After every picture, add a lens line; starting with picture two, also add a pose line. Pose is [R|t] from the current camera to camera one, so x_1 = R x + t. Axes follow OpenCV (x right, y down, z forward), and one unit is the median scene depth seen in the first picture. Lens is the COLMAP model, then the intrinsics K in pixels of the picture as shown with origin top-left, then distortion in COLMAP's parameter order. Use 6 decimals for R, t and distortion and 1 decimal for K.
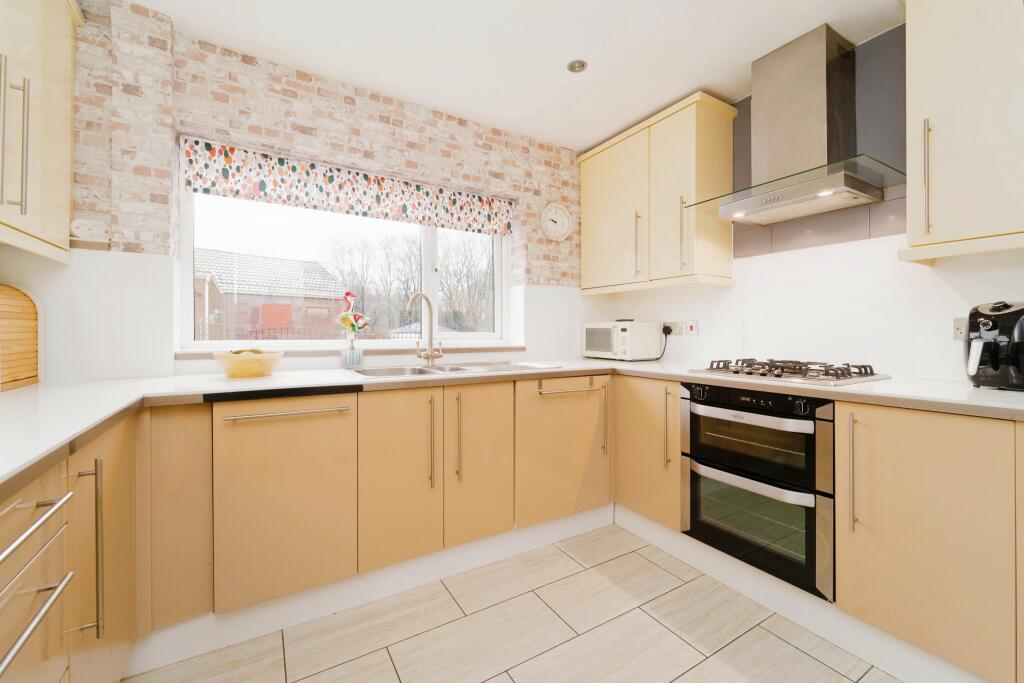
lens RADIAL K [[416.2, 0, 508.1], [0, 416.2, 331.3], [0, 0, 1]] dist [-0.002068, -0.000723]
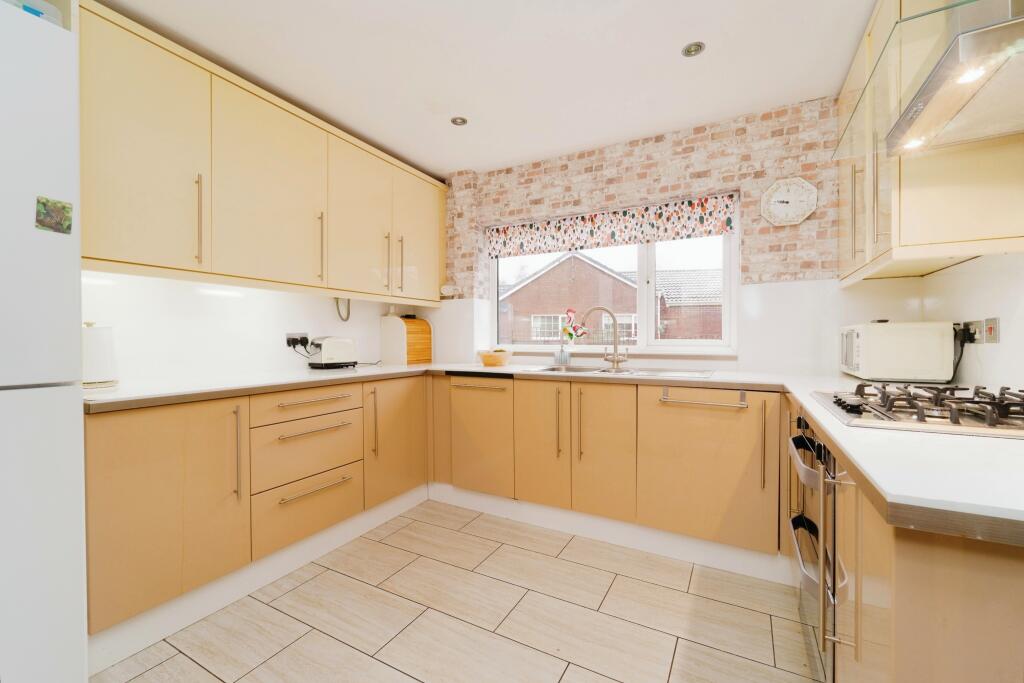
lens RADIAL K [[416.2, 0, 507.8], [0, 416.2, 343.8], [0, 0, 1]] dist [-0.002068, -0.000723]
pose [[0.497140, 0.007201, -0.867640, 0.677825], [0.001646, 0.999956, 0.009242, 0.003611], [0.867669, -0.006023, 0.497106, 0.162681]]
